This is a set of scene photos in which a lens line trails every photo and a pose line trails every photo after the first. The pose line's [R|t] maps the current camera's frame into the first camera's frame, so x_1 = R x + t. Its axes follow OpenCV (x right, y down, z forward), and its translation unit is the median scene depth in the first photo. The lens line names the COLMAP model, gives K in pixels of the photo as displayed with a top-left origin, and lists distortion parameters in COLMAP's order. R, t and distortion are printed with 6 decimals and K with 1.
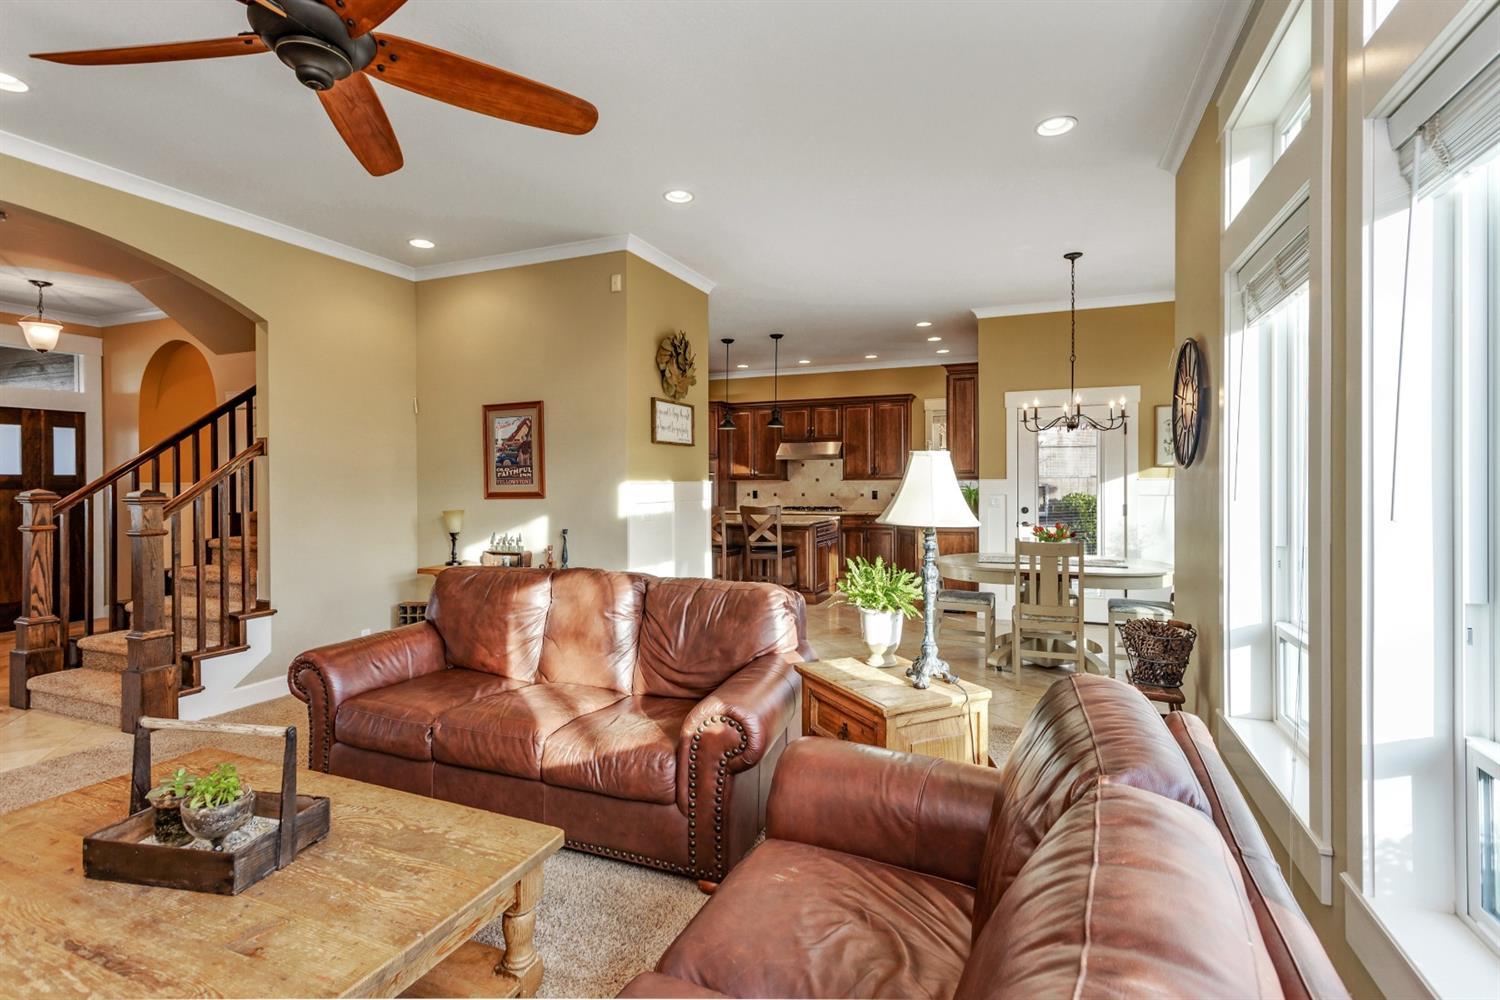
lens RADIAL K [[730.0, 0, 758.4], [0, 730.0, 479.8], [0, 0, 1]] dist [-0.000033, -0.000044]
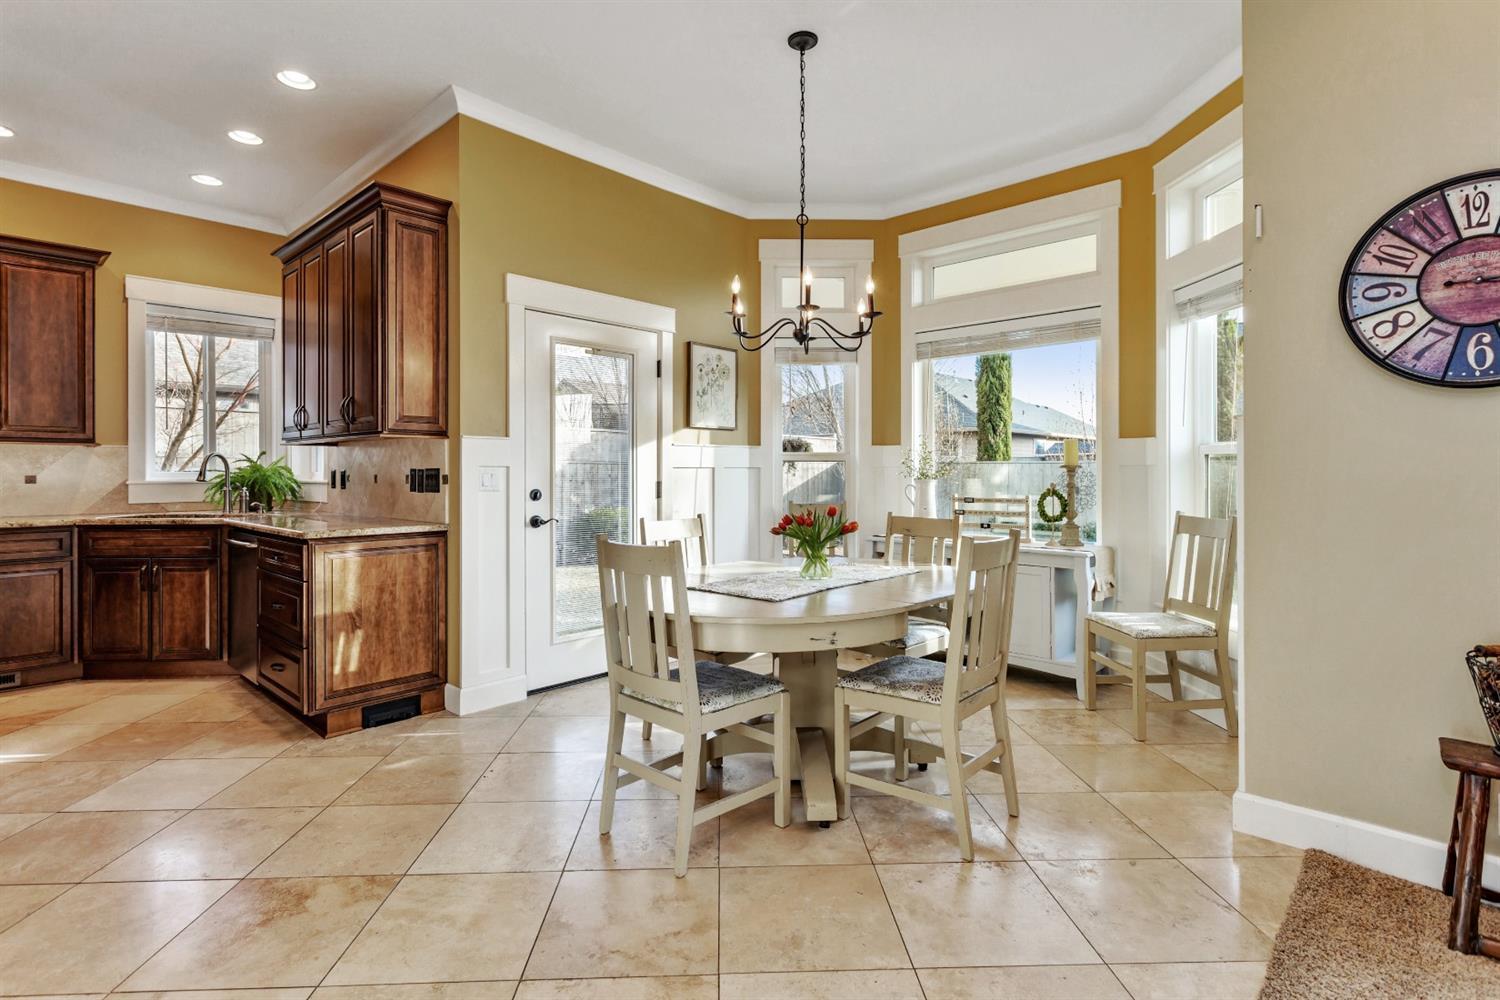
lens RADIAL K [[729.8, 0, 745.5], [0, 729.8, 476.5], [0, 0, 1]] dist [-0.002665, 0.000162]
pose [[0.363731, -0.000990, 0.931504, -0.065436], [0.000219, 0.999999, 0.000977, 0.019231], [-0.931504, -0.000151, 0.363731, 0.462655]]
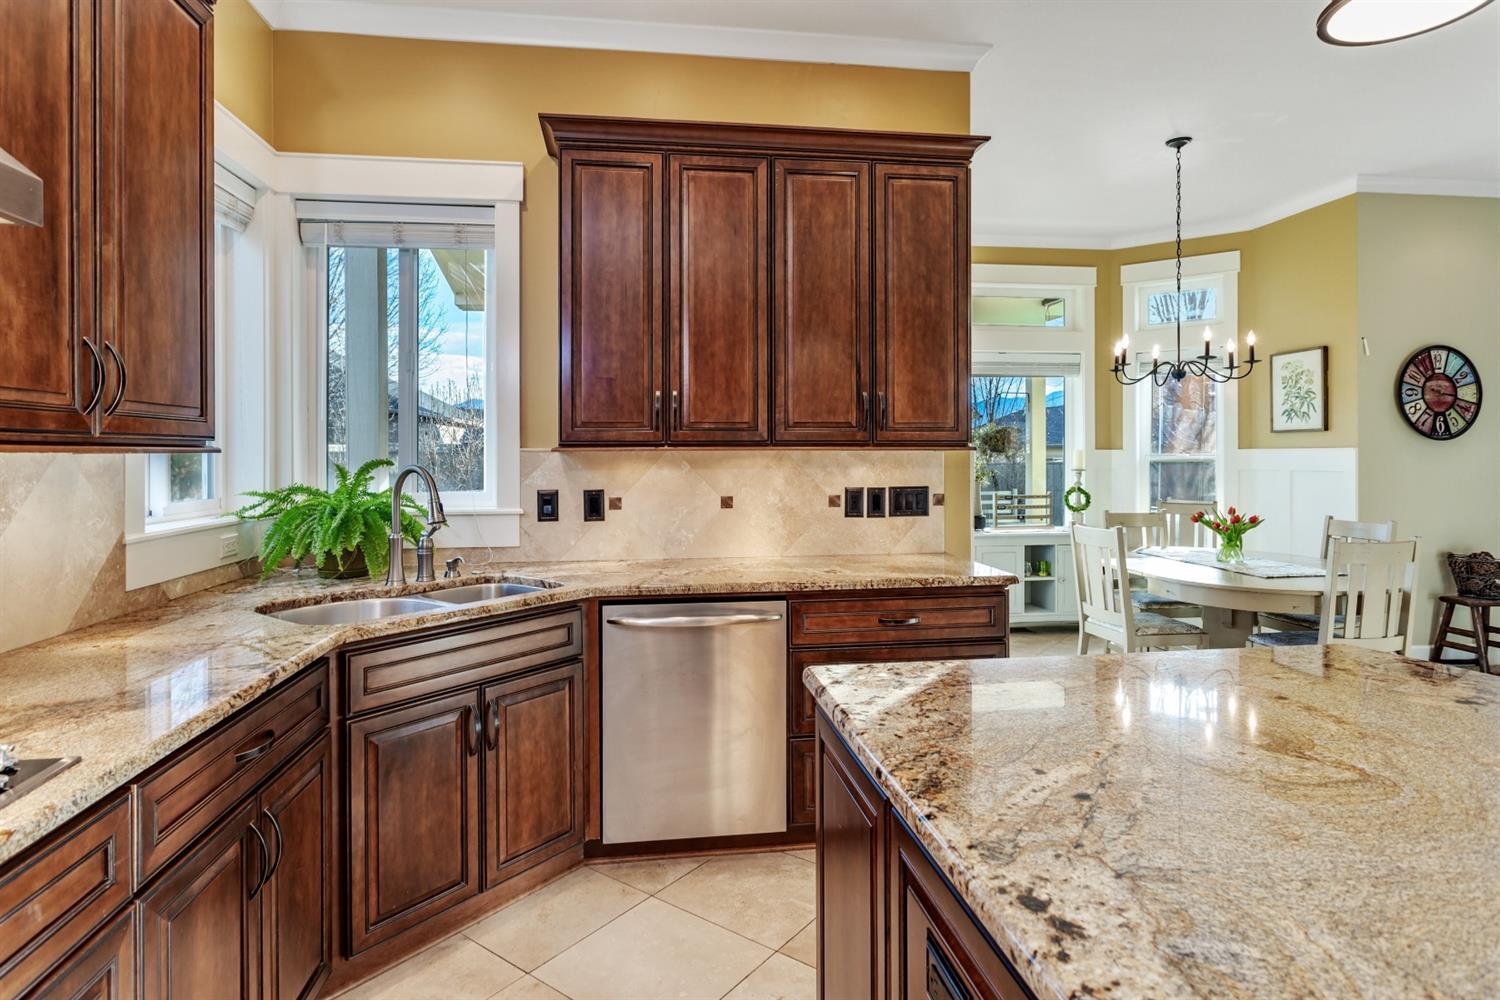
lens RADIAL K [[817.0, 0, 748.4], [0, 817.0, 448.6], [0, 0, 1]] dist [0.004085, 0.000866]
pose [[-0.488871, 0.011945, 0.872274, -0.040715], [0.007353, 0.999927, -0.009572, 0.002011], [-0.872325, 0.001735, -0.488923, 0.977467]]
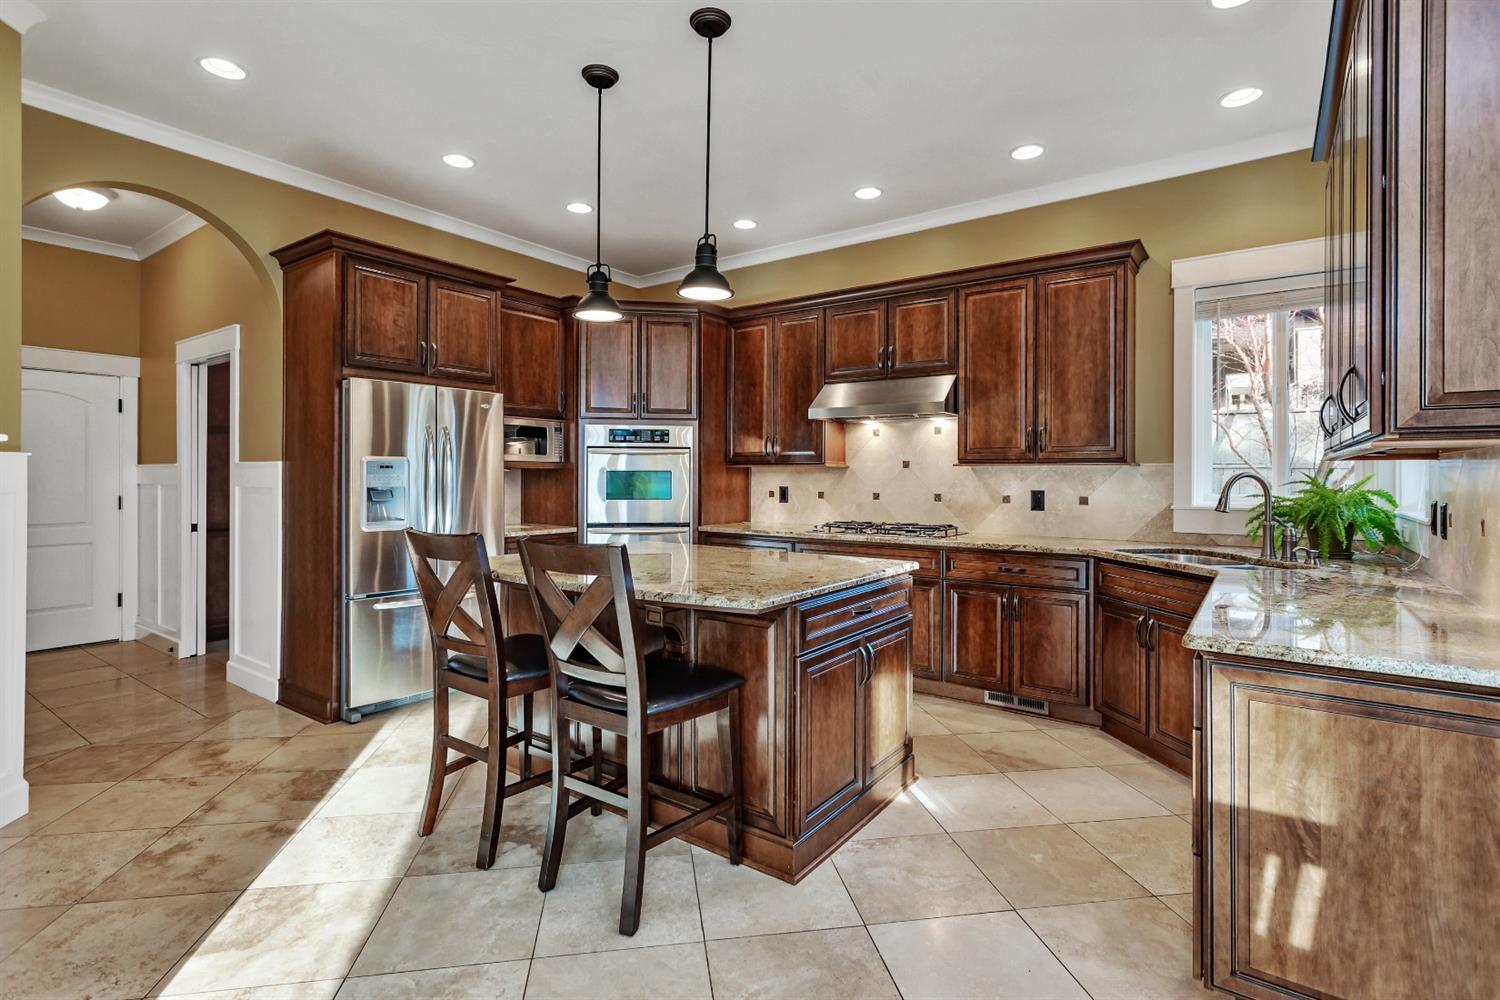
lens RADIAL K [[710.1, 0, 753.5], [0, 710.1, 474.3], [0, 0, 1]] dist [0.001227, 0.001145]
pose [[0.967986, 0.007457, -0.250894, 0.105985], [-0.007952, 0.999968, -0.000962, 0.007677], [0.250878, 0.002926, 0.968014, 0.574949]]
